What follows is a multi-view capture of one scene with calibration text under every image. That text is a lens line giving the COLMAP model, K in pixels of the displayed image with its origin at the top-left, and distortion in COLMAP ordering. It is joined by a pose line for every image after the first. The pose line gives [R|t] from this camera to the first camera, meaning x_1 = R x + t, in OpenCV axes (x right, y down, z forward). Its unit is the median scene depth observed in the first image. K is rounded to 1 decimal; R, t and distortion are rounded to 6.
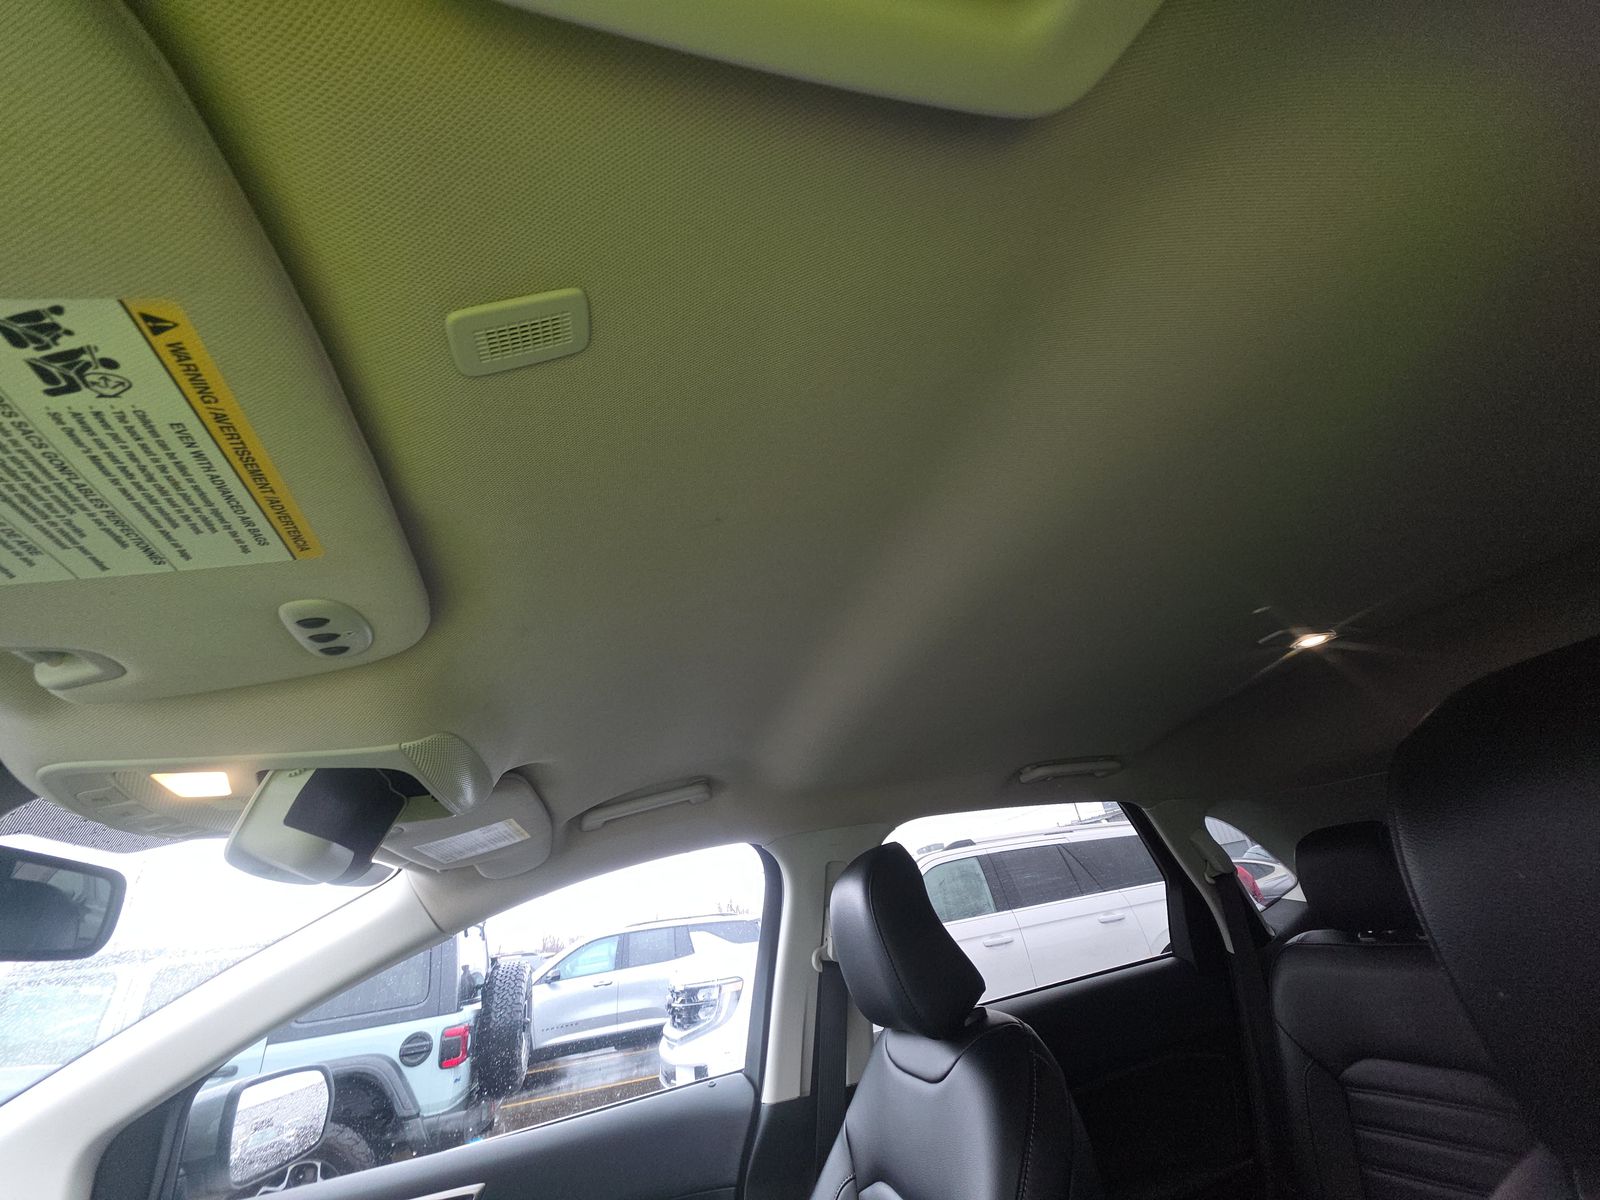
lens RADIAL K [[631.1, 0, 800.0], [0, 631.1, 600.0], [0, 0, 1]] dist [0.017421, -0.009747]
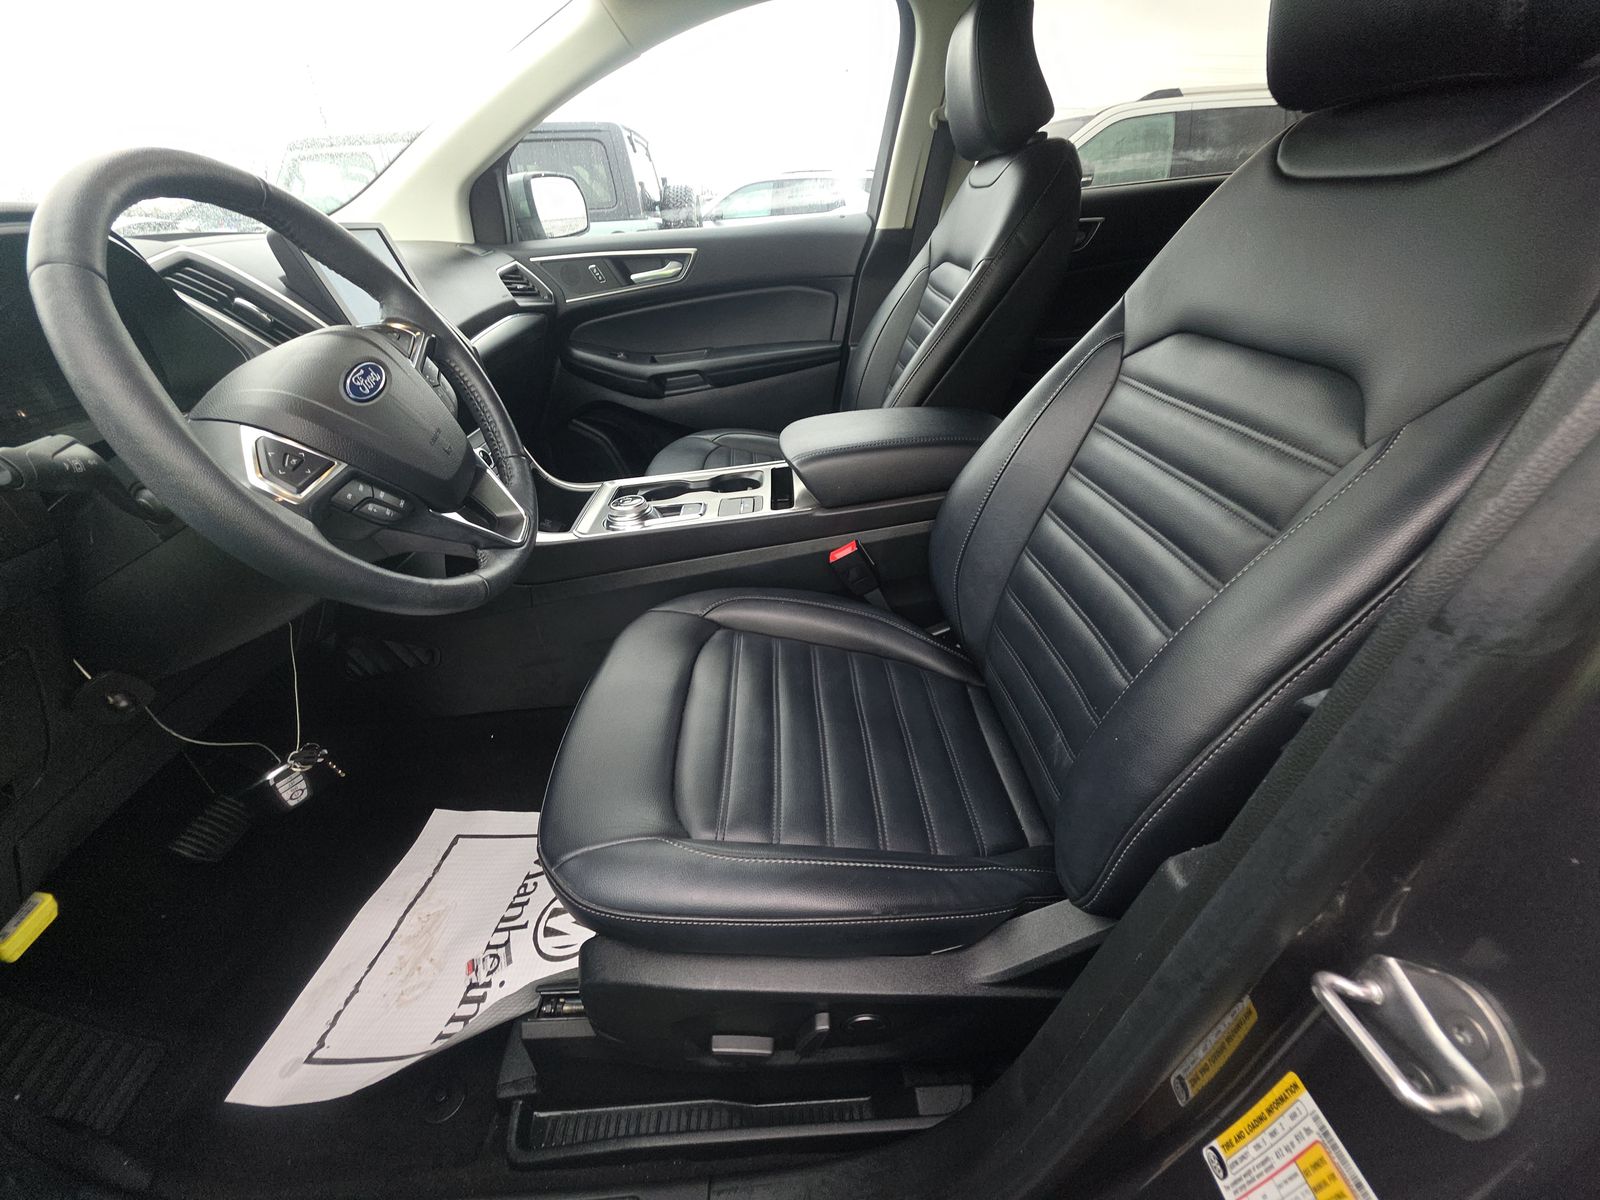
lens RADIAL K [[631.1, 0, 800.0], [0, 631.1, 600.0], [0, 0, 1]] dist [0.017421, -0.009747]
pose [[0.973699, 0.184985, -0.133004, 0.106779], [0.019106, 0.515420, 0.856725, 0.013832], [0.227034, -0.836734, 0.498330, -0.389782]]
